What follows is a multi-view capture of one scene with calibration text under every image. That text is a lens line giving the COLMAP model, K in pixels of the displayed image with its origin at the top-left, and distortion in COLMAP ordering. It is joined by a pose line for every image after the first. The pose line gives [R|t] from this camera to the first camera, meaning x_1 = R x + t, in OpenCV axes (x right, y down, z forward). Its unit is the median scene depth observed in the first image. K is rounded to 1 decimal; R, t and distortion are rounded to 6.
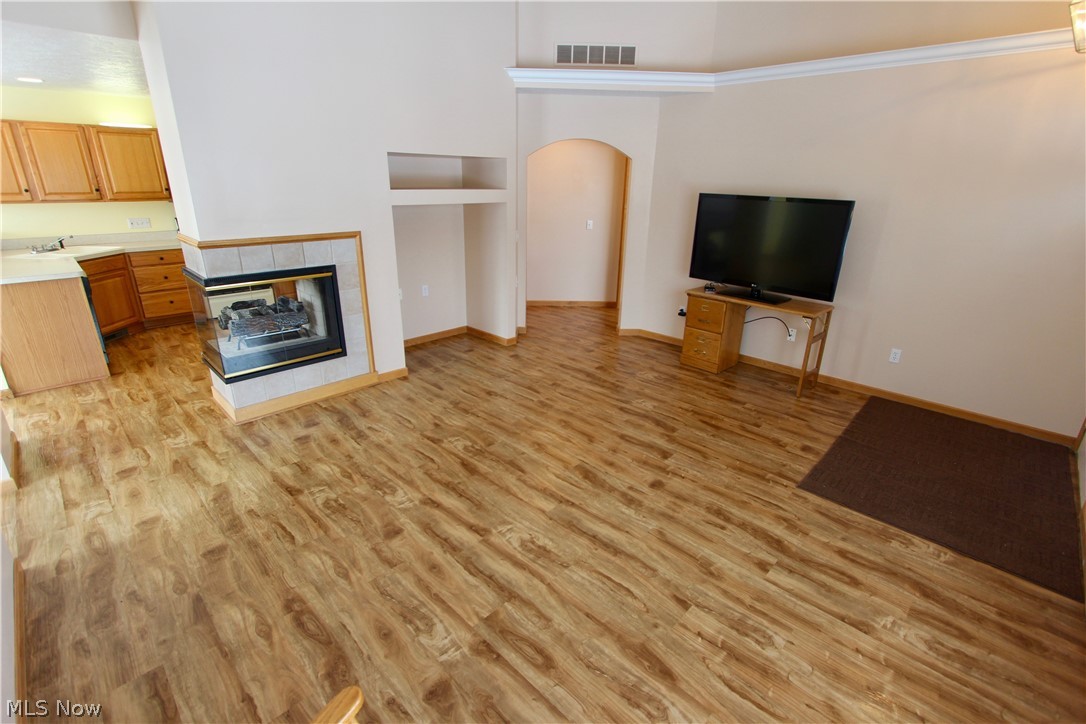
lens RADIAL K [[508.2, 0, 543.0], [0, 508.2, 362.0], [0, 0, 1]] dist [-0.014524, 0.000953]
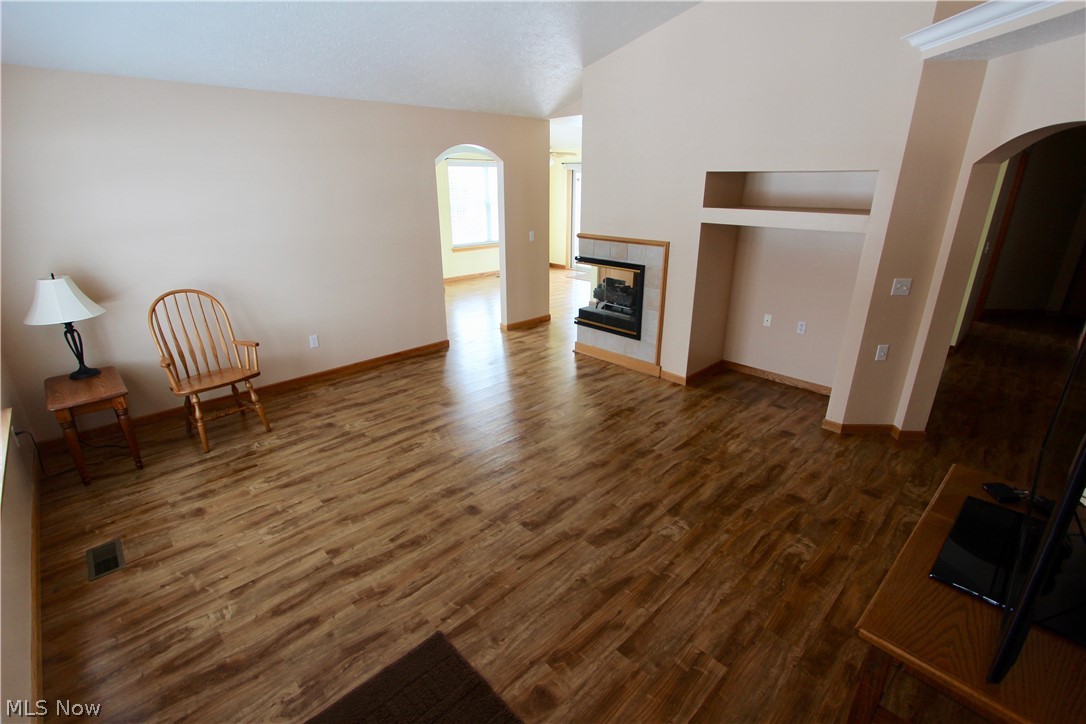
lens RADIAL K [[496.3, 0, 545.2], [0, 496.3, 361.2], [0, 0, 1]] dist [-0.015592, 0.000370]
pose [[-0.027364, 0.327466, -0.944466, 1.204631], [-0.340855, 0.885140, 0.316772, -0.426927], [0.939718, 0.330594, 0.087398, 1.111682]]
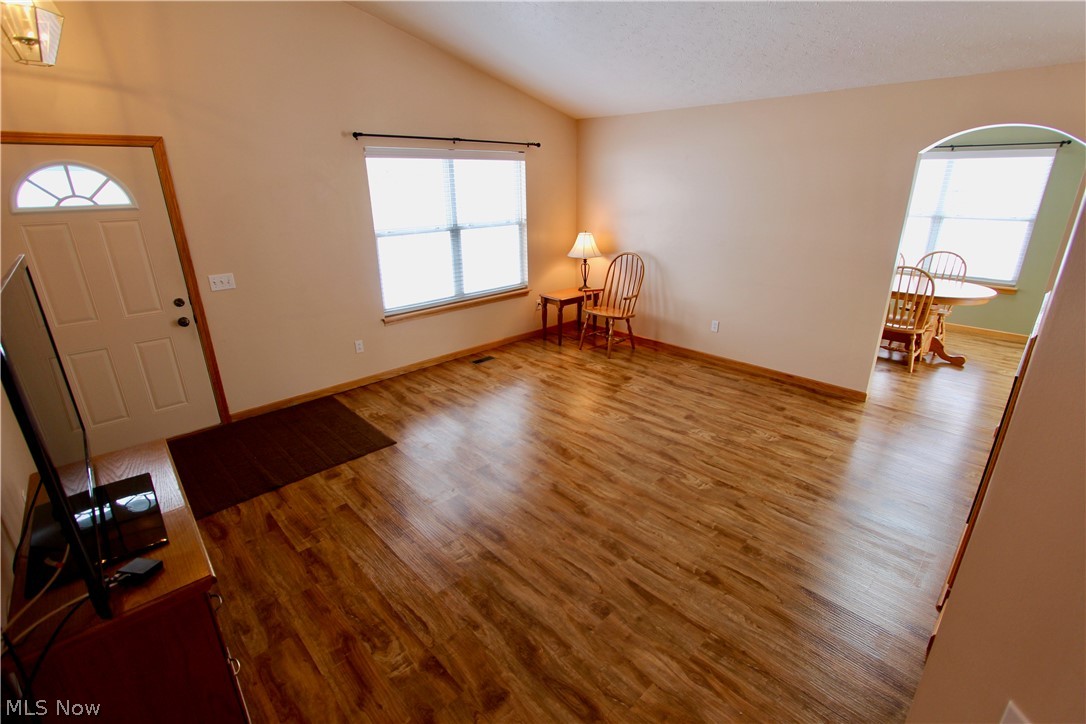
lens RADIAL K [[496.3, 0, 545.2], [0, 496.3, 361.2], [0, 0, 1]] dist [-0.015592, 0.000370]
pose [[-0.999606, -0.018631, 0.020976, 0.131329], [-0.000752, 0.765168, 0.643831, -0.808511], [-0.028045, 0.643561, -0.764881, 2.092588]]
